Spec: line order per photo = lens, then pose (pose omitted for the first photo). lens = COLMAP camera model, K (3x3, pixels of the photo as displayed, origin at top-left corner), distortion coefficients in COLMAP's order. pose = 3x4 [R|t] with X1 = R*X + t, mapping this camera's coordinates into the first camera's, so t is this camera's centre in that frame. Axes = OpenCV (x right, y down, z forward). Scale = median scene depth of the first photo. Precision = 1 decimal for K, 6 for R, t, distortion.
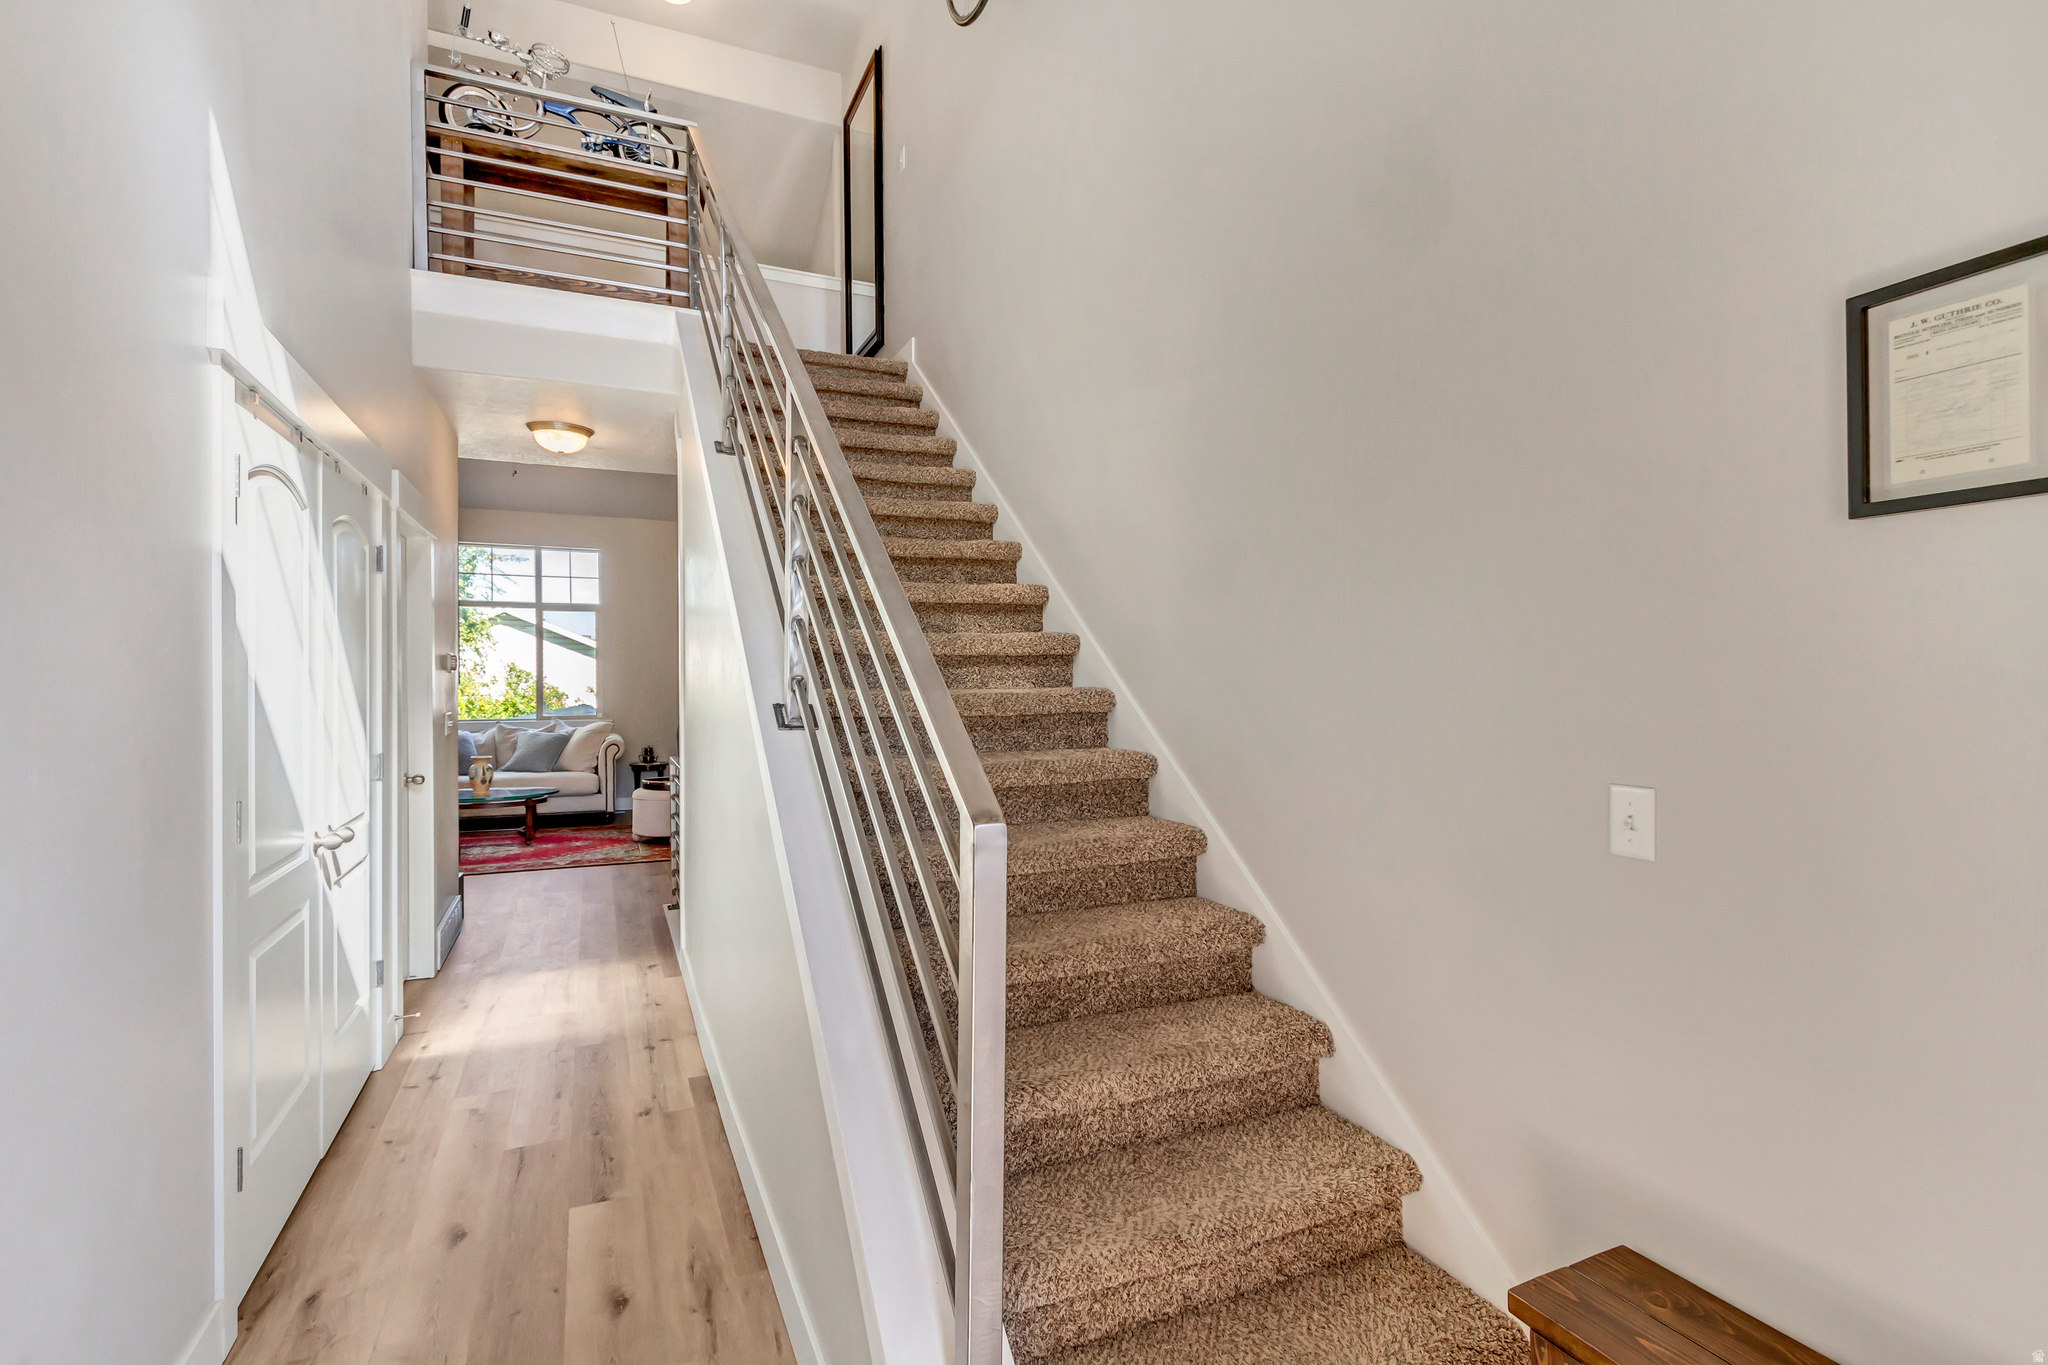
lens RADIAL K [[1003.7, 0, 1031.2], [0, 1003.7, 680.2], [0, 0, 1]] dist [0.010861, -0.004603]
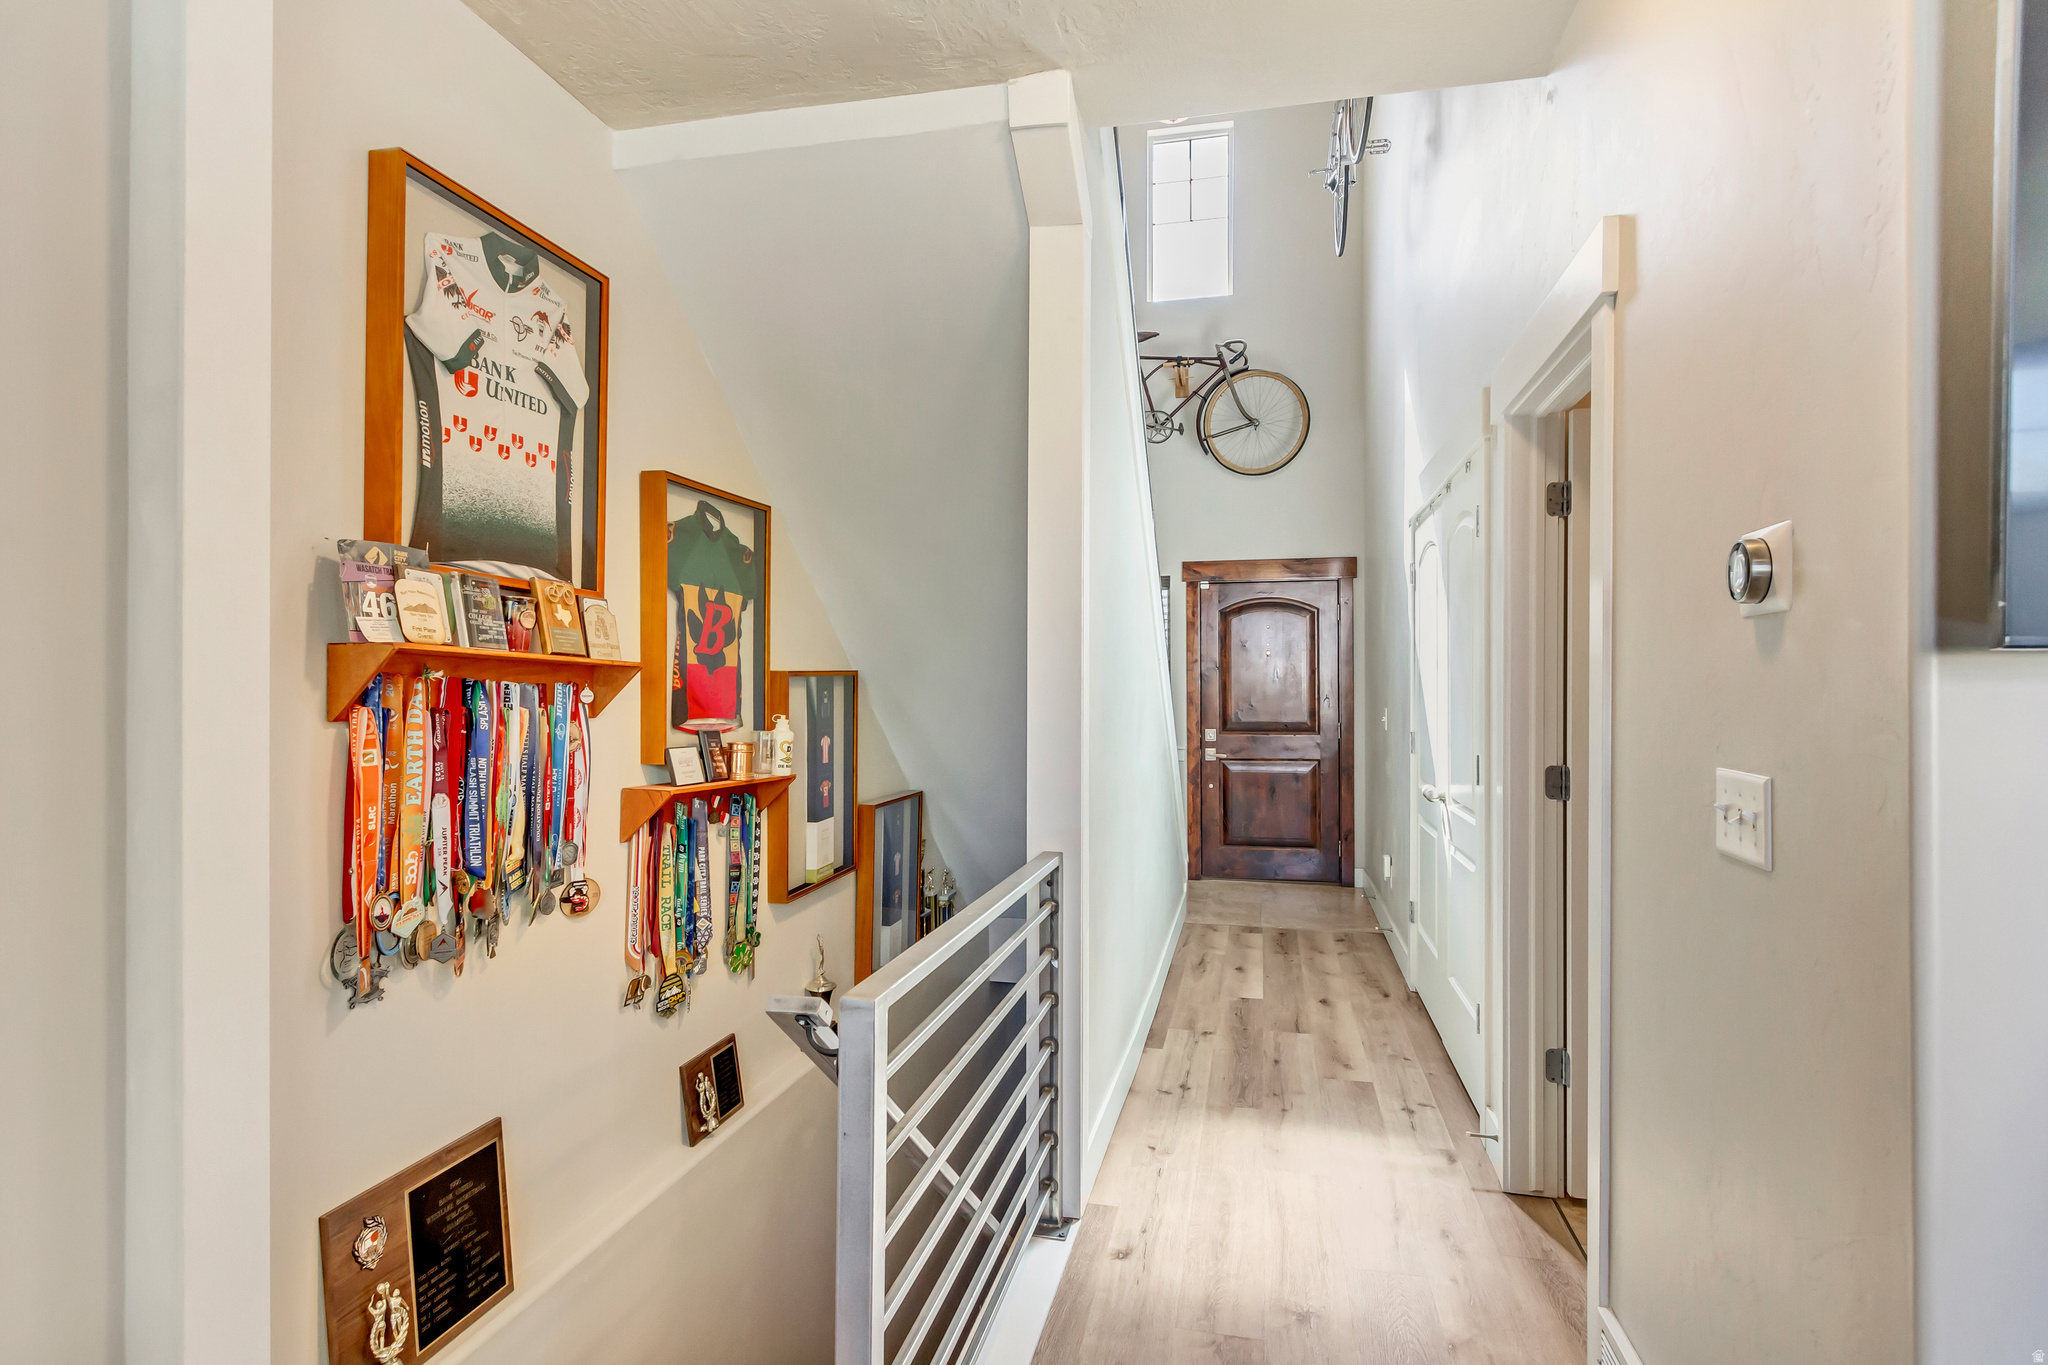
lens RADIAL K [[1003.7, 0, 1029.5], [0, 1003.7, 684.0], [0, 0, 1]] dist [0.010861, -0.004603]
pose [[-0.801496, 0.001432, 0.597998, -0.936191], [0.000979, 0.999999, -0.001083, 0.012184], [-0.597999, -0.000283, -0.801497, 2.097829]]
